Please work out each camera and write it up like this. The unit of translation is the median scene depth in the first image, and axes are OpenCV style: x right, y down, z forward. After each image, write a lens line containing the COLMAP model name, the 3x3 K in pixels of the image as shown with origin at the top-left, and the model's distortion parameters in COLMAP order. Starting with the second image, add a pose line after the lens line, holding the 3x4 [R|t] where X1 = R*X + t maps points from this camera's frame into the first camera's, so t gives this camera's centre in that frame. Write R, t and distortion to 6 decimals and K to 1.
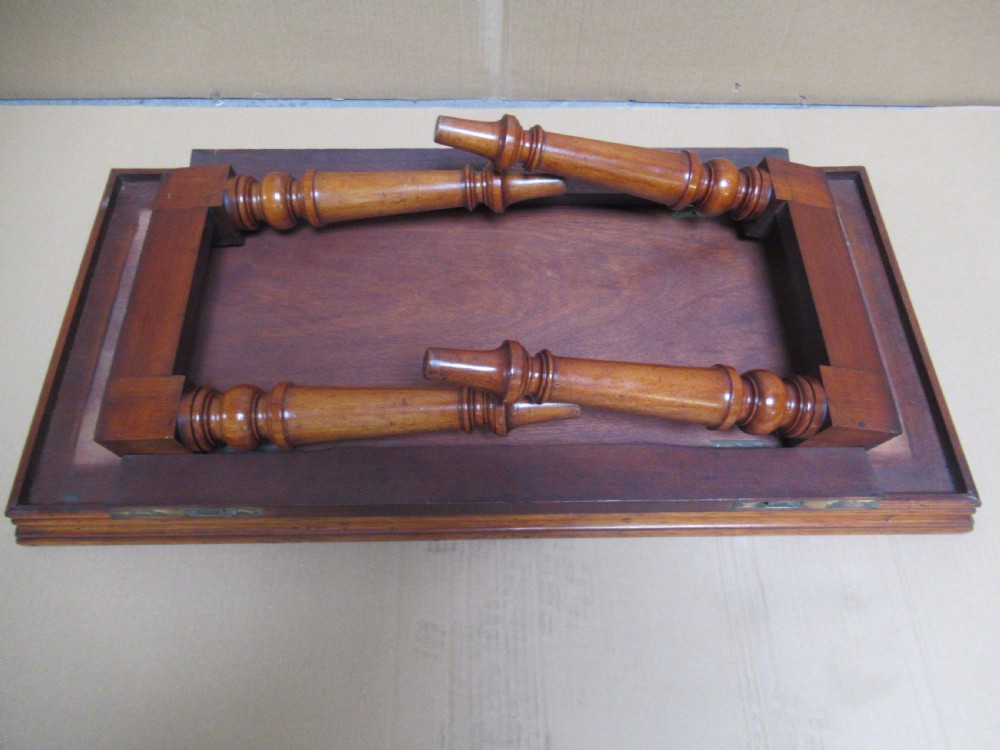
lens RADIAL K [[738.4, 0, 486.9], [0, 738.4, 377.0], [0, 0, 1]] dist [-0.002268, -0.006742]
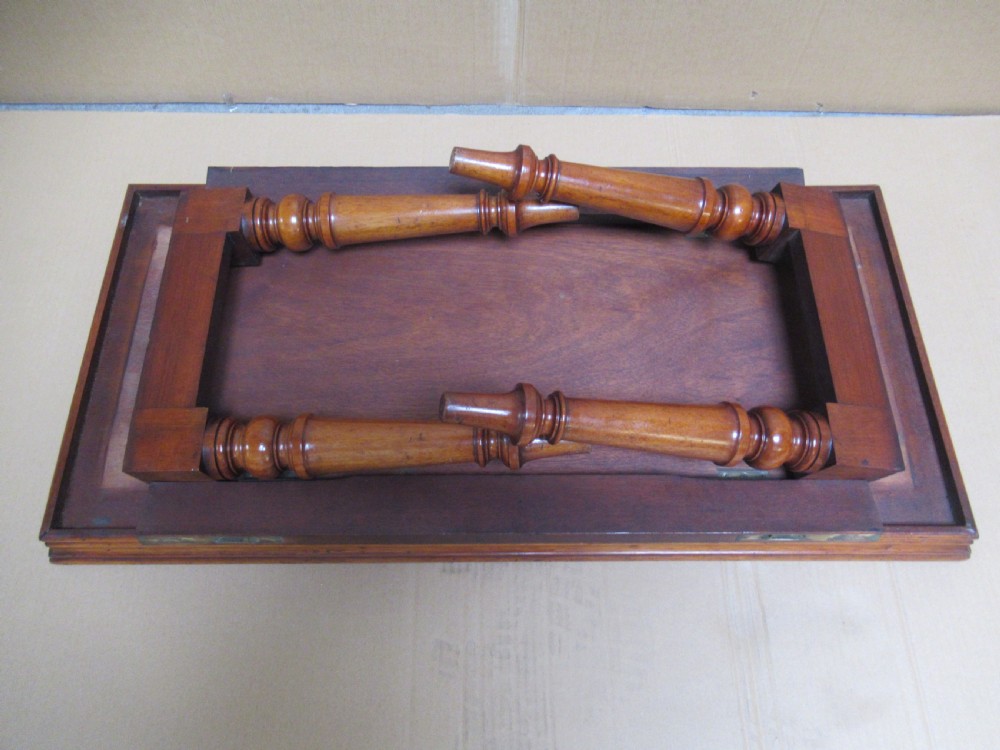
lens RADIAL K [[738.4, 0, 486.9], [0, 738.4, 377.0], [0, 0, 1]] dist [-0.002268, -0.006742]
pose [[0.999925, 0.007179, -0.009909, -0.008368], [-0.006535, 0.997955, 0.063586, -0.098419], [0.010345, -0.063517, 0.997927, -0.020093]]
